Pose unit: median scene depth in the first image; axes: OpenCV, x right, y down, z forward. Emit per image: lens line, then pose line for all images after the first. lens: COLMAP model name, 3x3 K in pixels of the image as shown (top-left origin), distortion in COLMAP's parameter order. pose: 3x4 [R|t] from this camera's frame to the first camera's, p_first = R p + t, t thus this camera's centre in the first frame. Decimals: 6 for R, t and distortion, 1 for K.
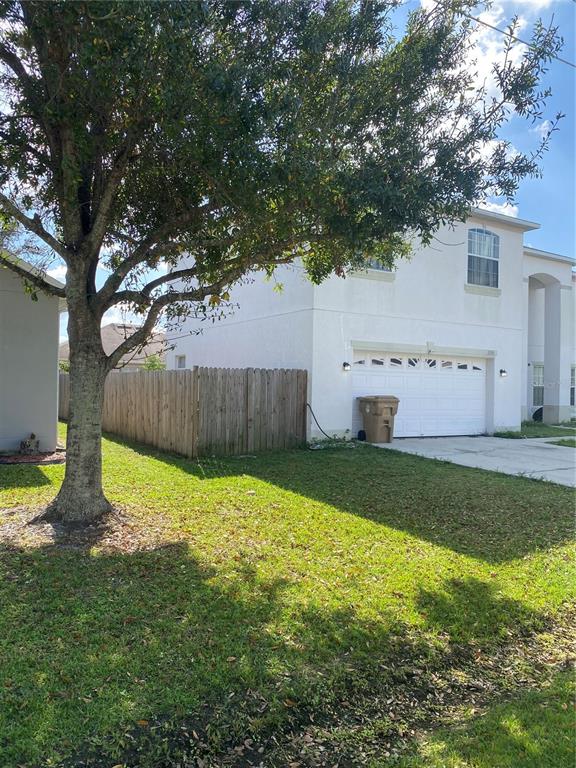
lens RADIAL K [[582.1, 0, 288.0], [0, 582.1, 384.0], [0, 0, 1]] dist [-0.003717, -0.001001]
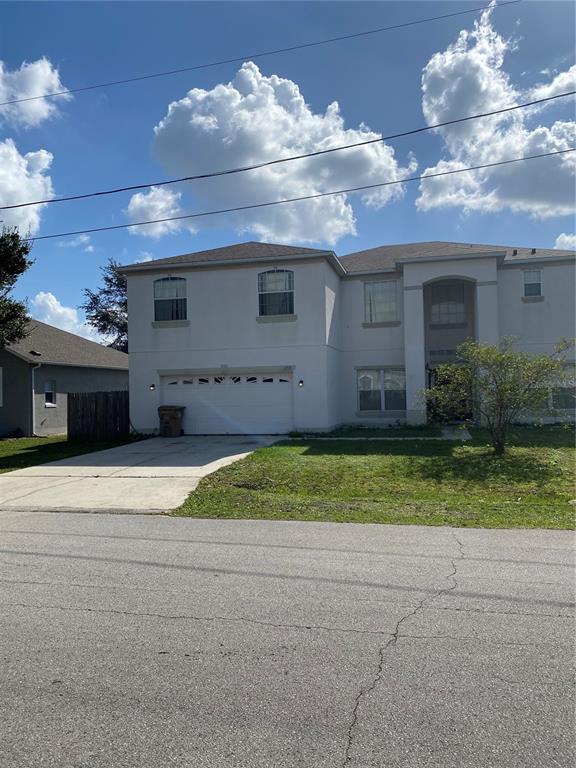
lens RADIAL K [[579.1, 0, 288.0], [0, 579.1, 384.0], [0, 0, 1]] dist [0.124330, -0.000015]
pose [[0.724793, -0.050659, -0.687101, 1.262920], [0.040593, 0.998701, -0.030813, 0.020404], [0.687770, -0.005558, 0.725908, 0.113680]]
